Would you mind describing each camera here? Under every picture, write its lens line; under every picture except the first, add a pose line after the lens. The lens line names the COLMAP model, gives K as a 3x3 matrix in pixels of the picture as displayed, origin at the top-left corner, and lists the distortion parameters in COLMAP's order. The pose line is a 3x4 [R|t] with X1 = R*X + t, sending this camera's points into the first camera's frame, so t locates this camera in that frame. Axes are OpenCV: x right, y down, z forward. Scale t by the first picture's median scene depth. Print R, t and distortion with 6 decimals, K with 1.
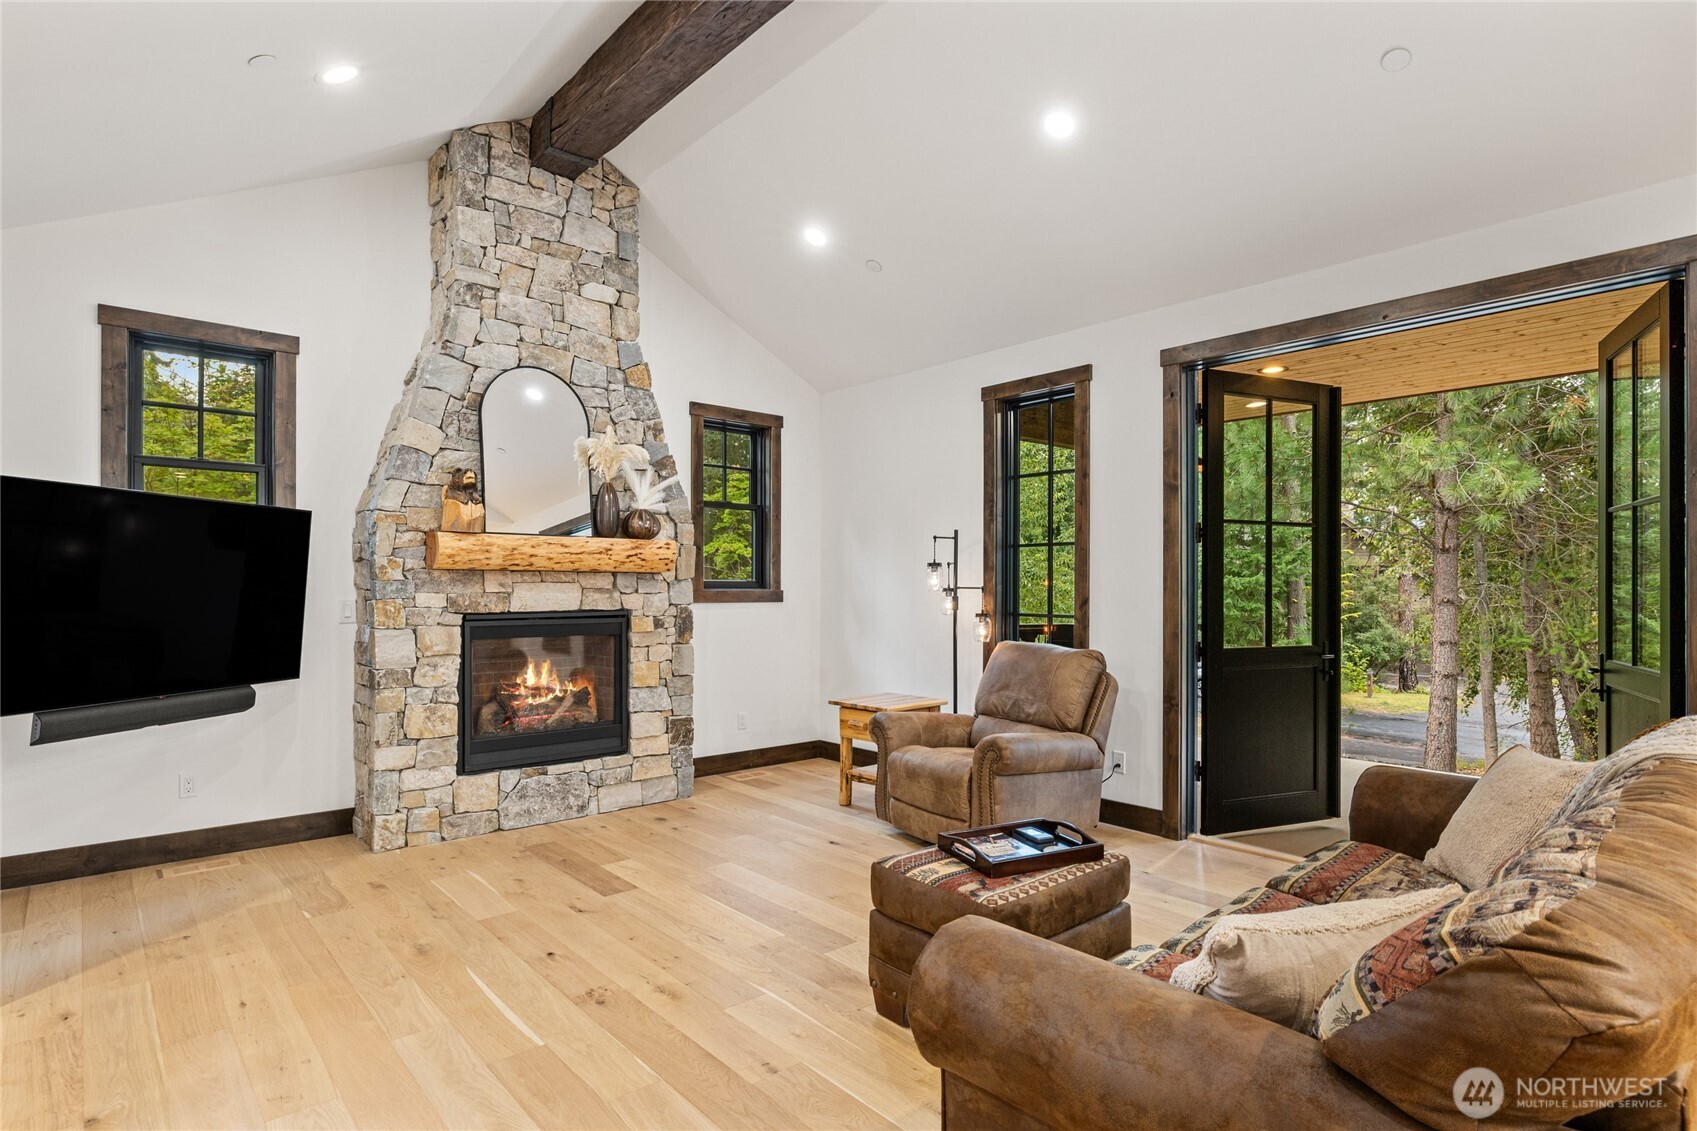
lens RADIAL K [[877.0, 0, 830.4], [0, 877.0, 588.9], [0, 0, 1]] dist [0.000473, -0.000164]
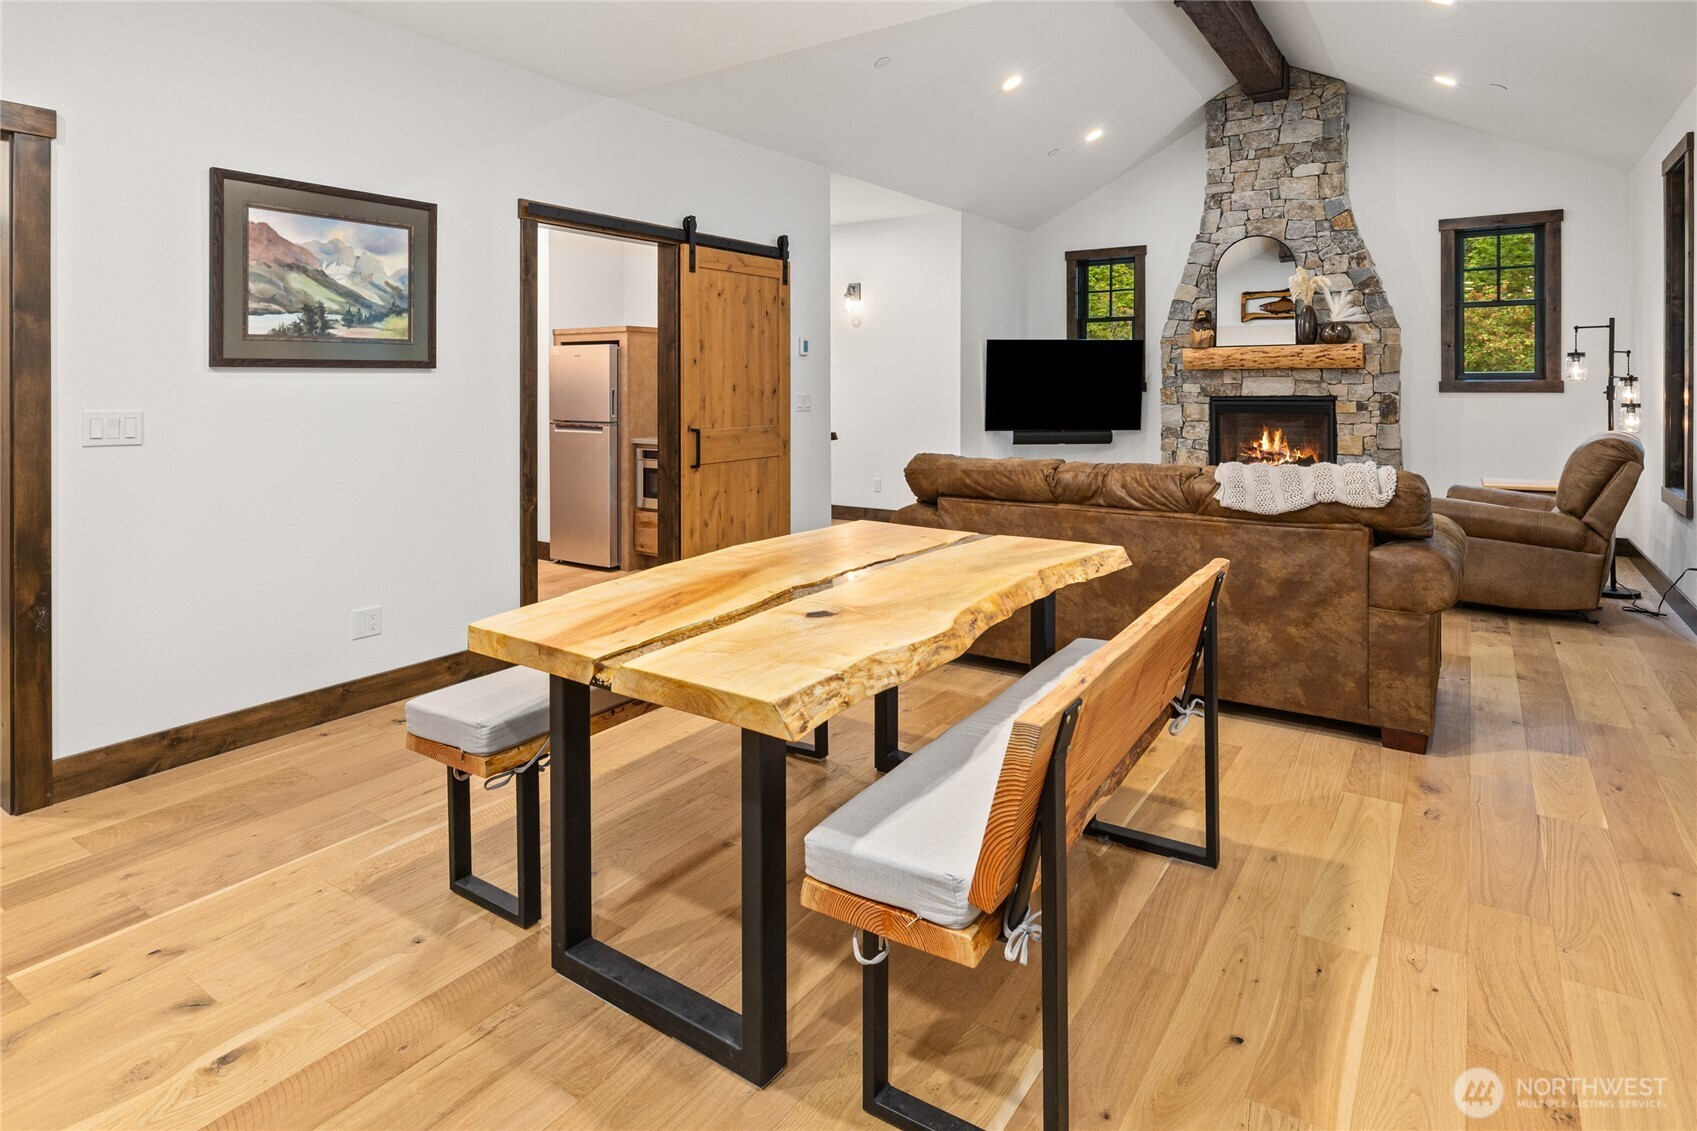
lens RADIAL K [[918.3, 0, 845.6], [0, 918.3, 396.4], [0, 0, 1]] dist [0.001966, 0.000379]
pose [[0.264592, 0.009566, -0.964313, 1.021644], [0.003749, 0.999933, 0.010948, 0.006588], [0.964353, -0.006512, 0.264539, -0.111602]]
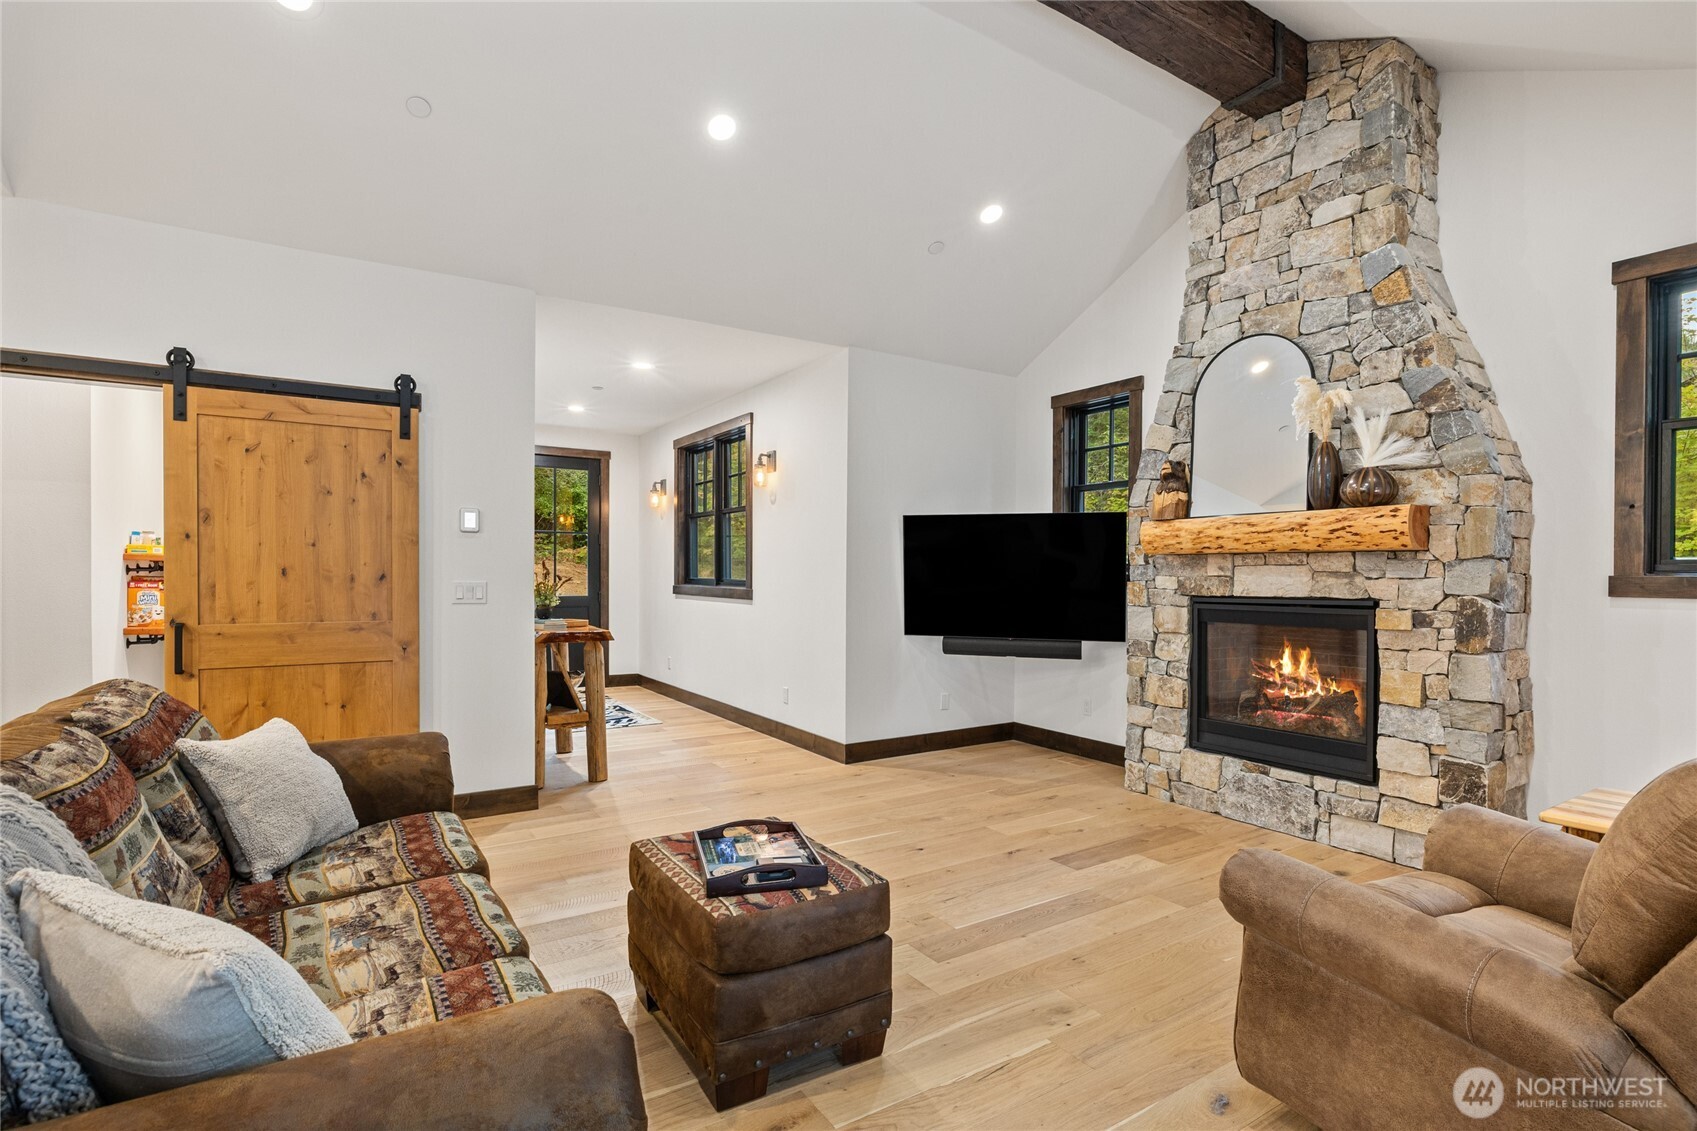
lens RADIAL K [[809.9, 0, 851.2], [0, 809.9, 586.7], [0, 0, 1]] dist [-0.001645, -0.000466]
pose [[-0.134556, 0.011080, -0.990844, 0.582498], [-0.008419, 0.999889, 0.012324, 0.008299], [0.990870, 0.010000, -0.134448, 0.697853]]
